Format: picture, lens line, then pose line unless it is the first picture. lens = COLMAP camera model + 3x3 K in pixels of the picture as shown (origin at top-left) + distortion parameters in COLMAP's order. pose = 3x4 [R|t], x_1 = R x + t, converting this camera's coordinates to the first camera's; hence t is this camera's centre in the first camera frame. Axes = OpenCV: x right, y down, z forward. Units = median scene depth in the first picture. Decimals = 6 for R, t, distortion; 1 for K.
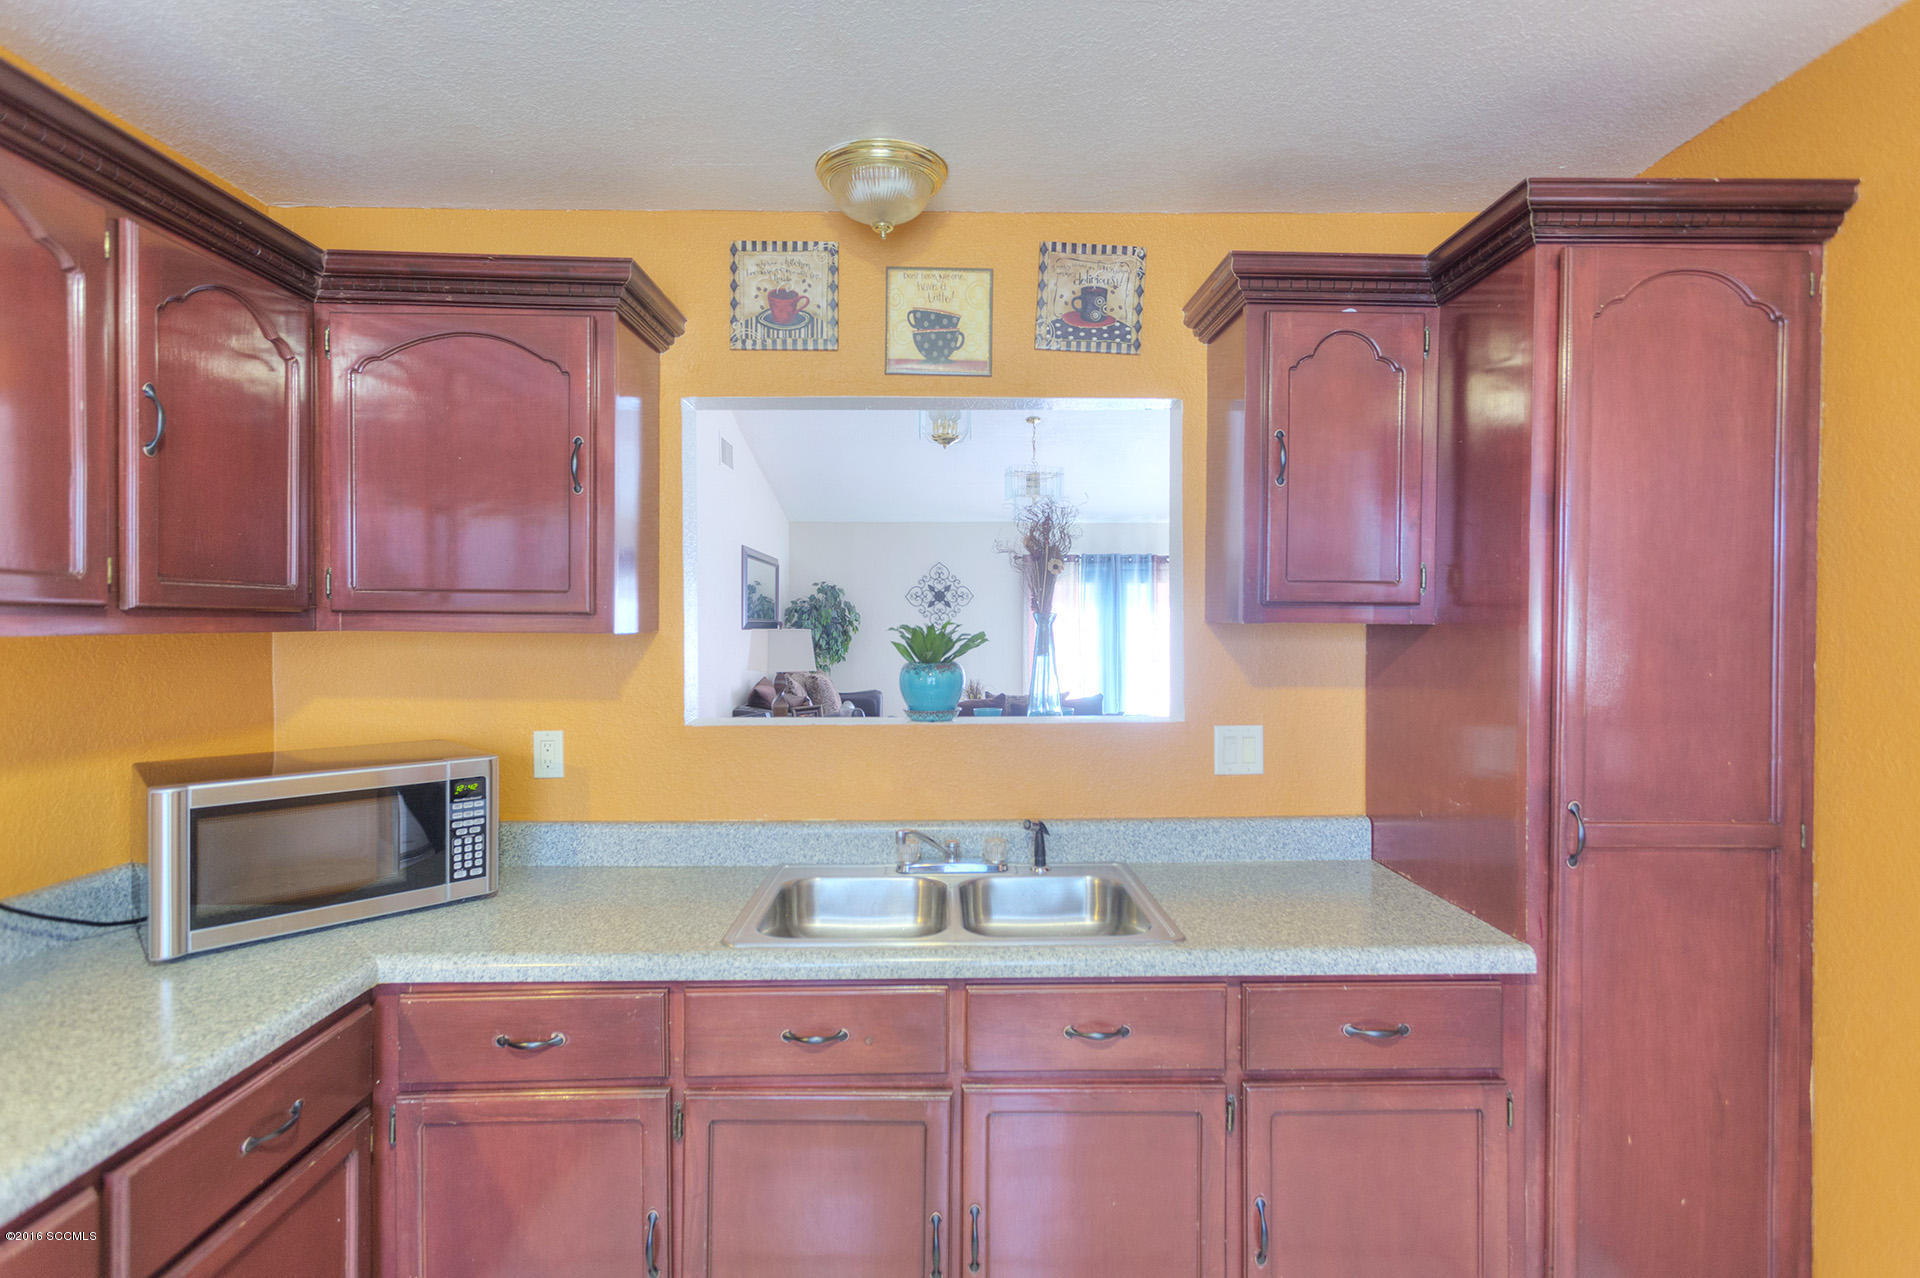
lens RADIAL K [[897.8, 0, 958.7], [0, 897.8, 634.4], [0, 0, 1]] dist [0.002881, 0.000362]
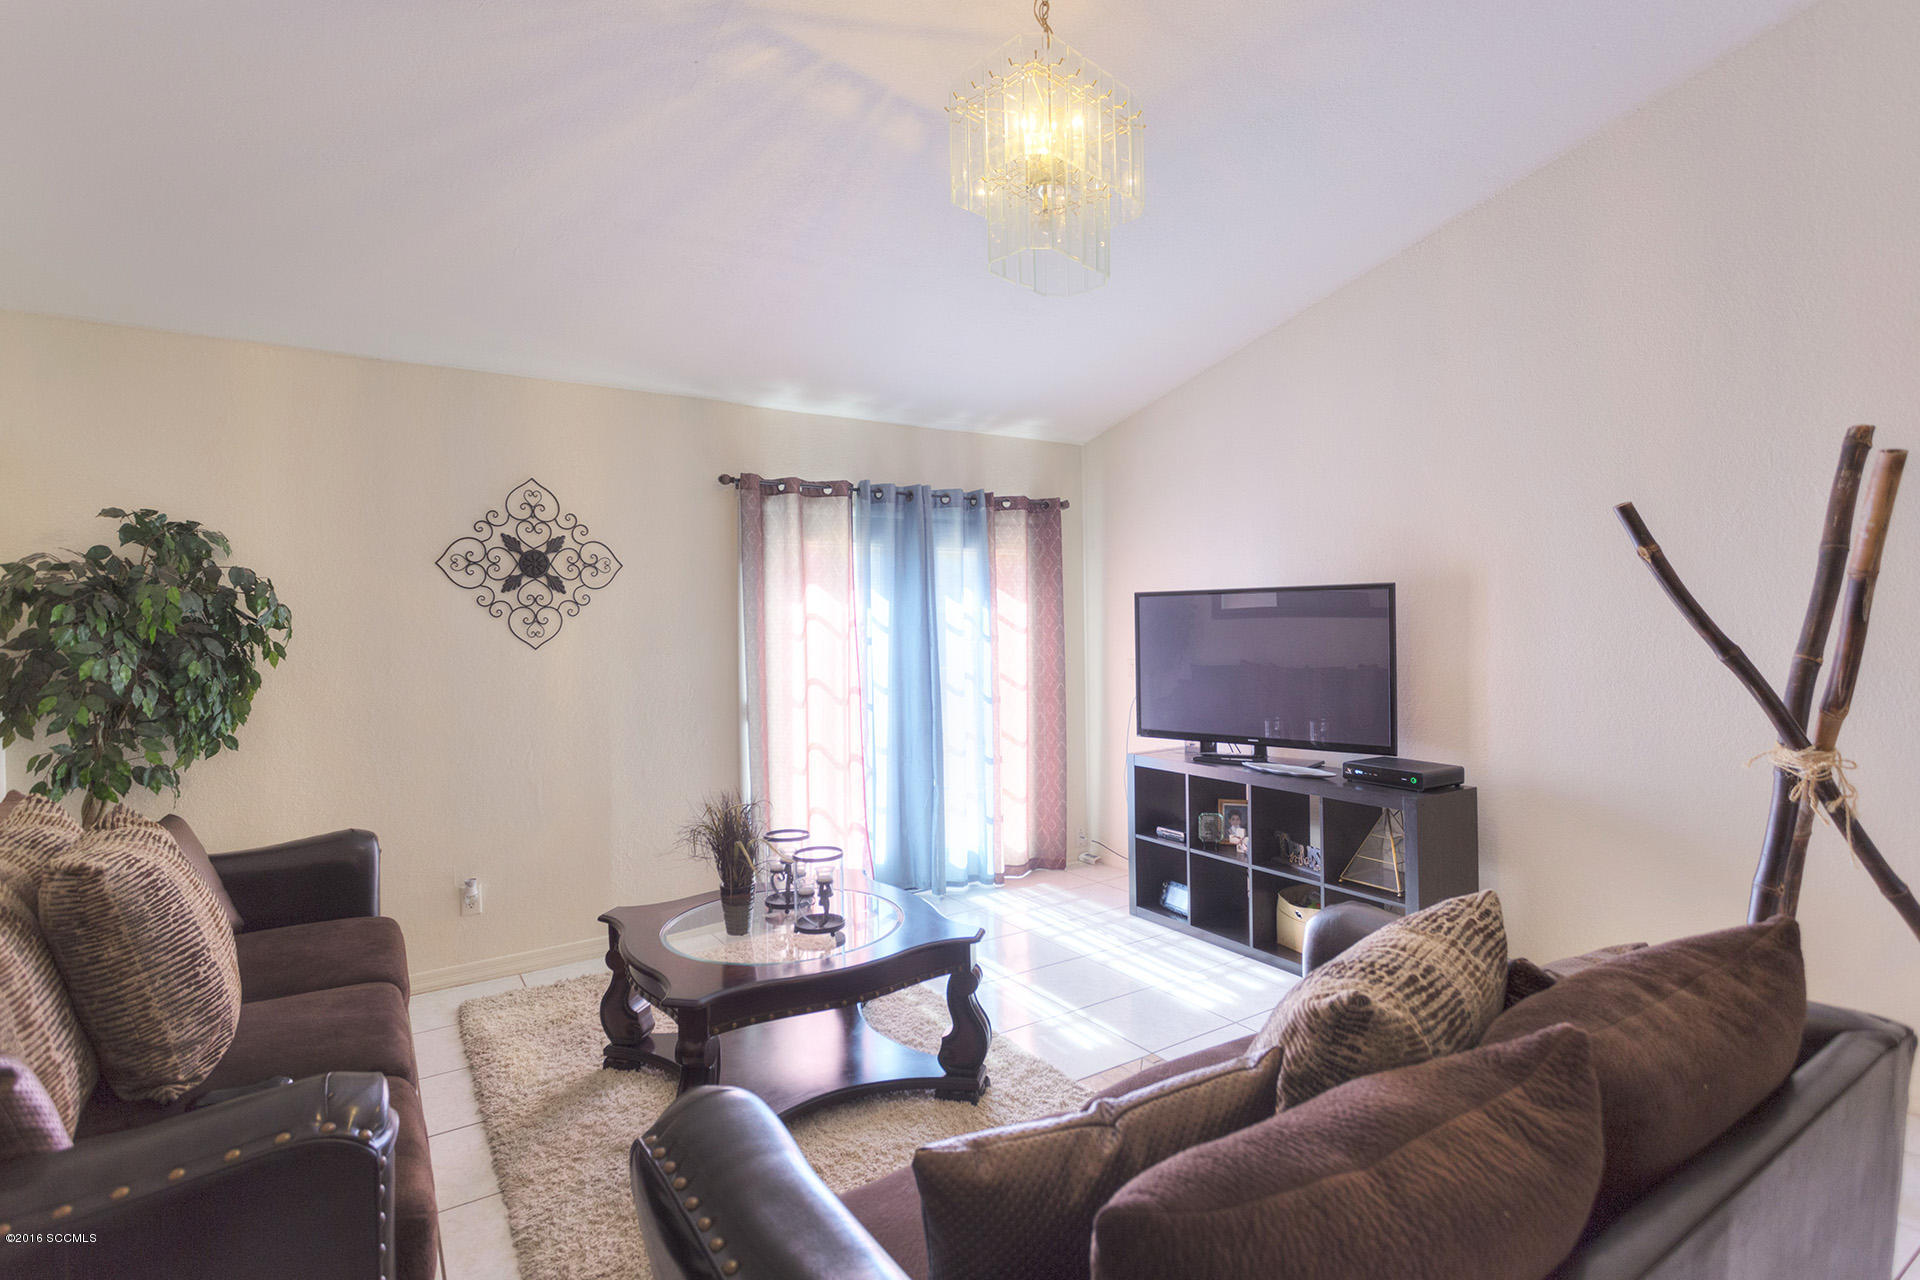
lens RADIAL K [[919.8, 0, 956.7], [0, 919.8, 632.2], [0, 0, 1]] dist [0.003227, 0.000367]
pose [[0.849028, -0.015709, 0.528115, -0.348634], [0.026285, 0.999576, -0.012523, -0.010879], [-0.527694, 0.024514, 0.849081, 2.491503]]
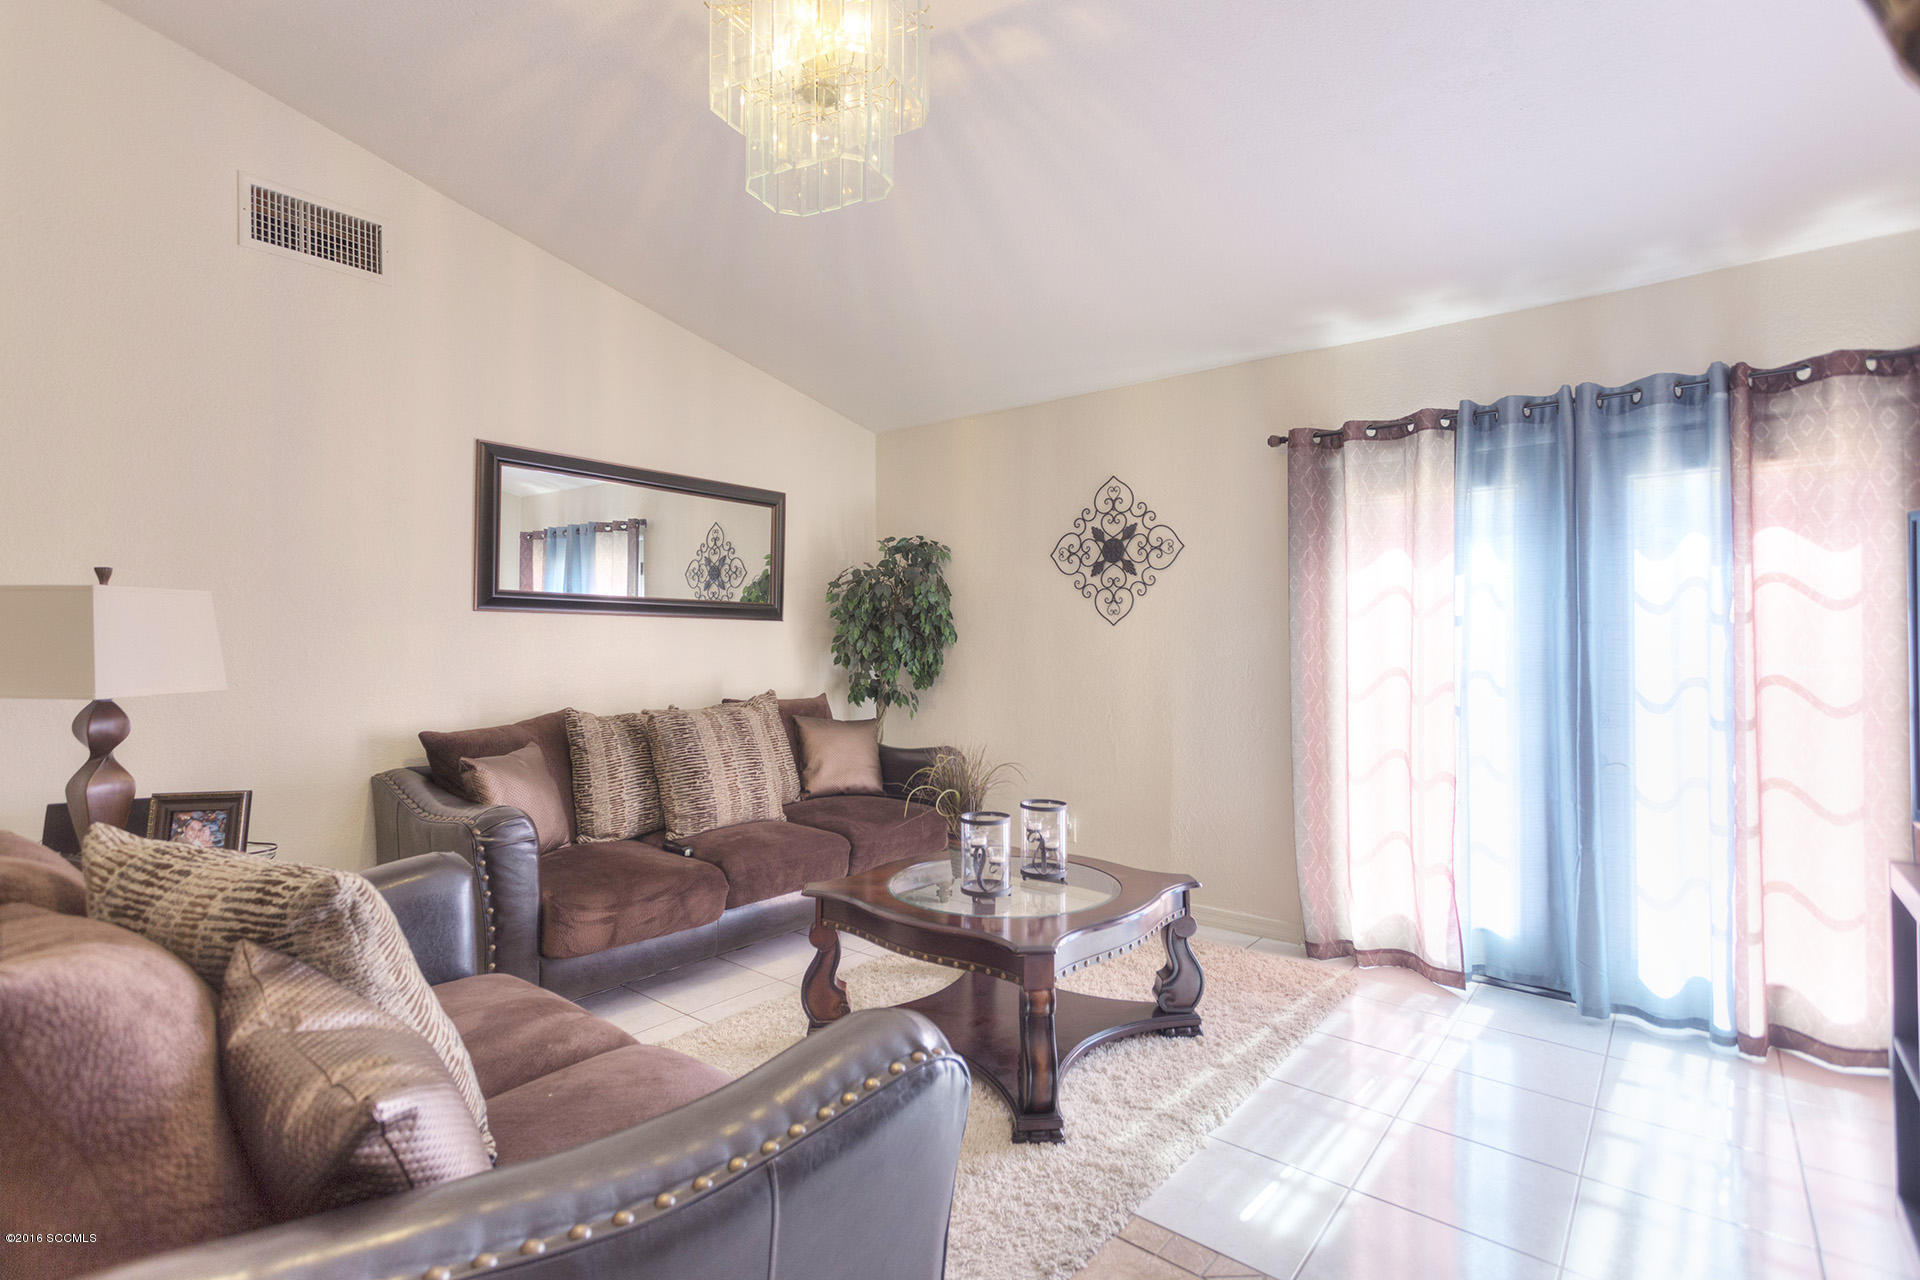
lens RADIAL K [[903.0, 0, 957.7], [0, 903.0, 633.5], [0, 0, 1]] dist [-0.020319, 0.024064]
pose [[0.760878, -0.001518, -0.648893, 0.956920], [-0.016221, 0.999640, -0.021358, 0.045923], [0.648692, 0.026777, 0.760579, 2.700307]]
